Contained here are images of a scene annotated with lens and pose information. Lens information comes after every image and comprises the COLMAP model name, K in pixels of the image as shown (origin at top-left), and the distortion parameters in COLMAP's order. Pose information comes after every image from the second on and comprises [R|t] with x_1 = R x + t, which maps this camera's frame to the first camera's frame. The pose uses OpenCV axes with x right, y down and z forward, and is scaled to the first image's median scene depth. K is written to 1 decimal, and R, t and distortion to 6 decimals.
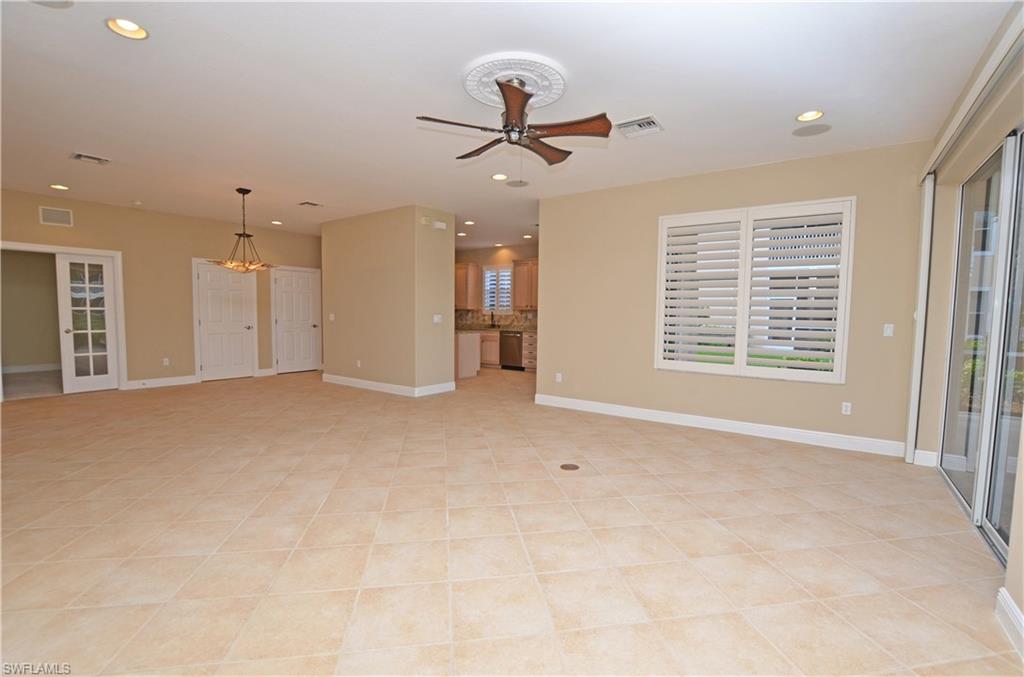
lens RADIAL K [[453.1, 0, 512.0], [0, 453.1, 338.5], [0, 0, 1]] dist [-0.021903, -0.000129]
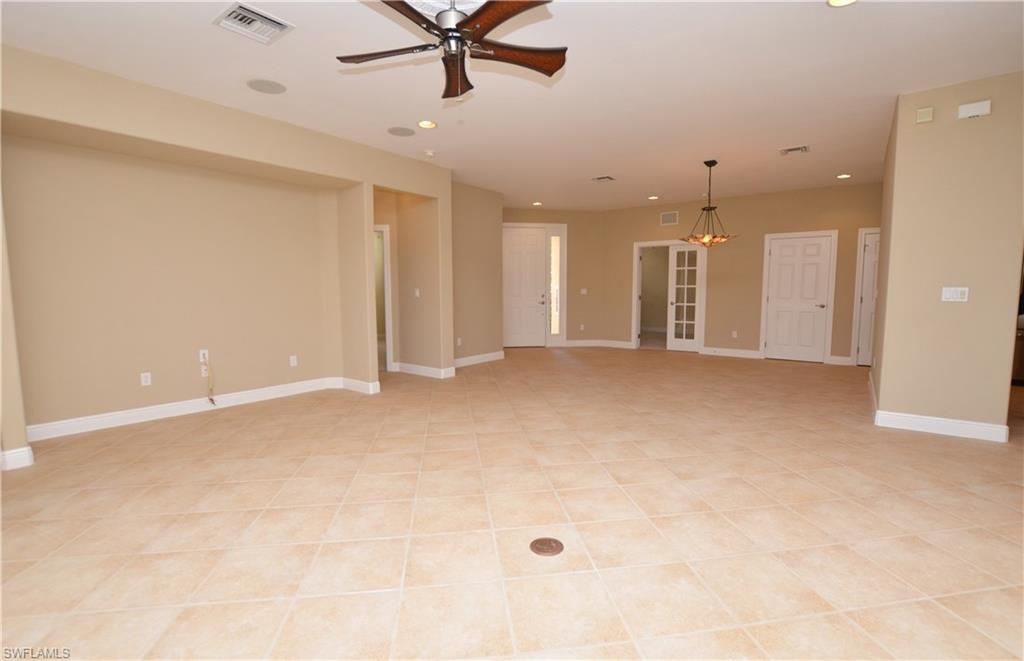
lens RADIAL K [[463.2, 0, 522.5], [0, 463.2, 333.3], [0, 0, 1]] dist [-0.027098, 0.000078]
pose [[-0.009798, 0.080701, -0.996690, 0.410199], [-0.053703, 0.995257, 0.081112, -0.016503], [0.998509, 0.054320, -0.005418, 0.575708]]
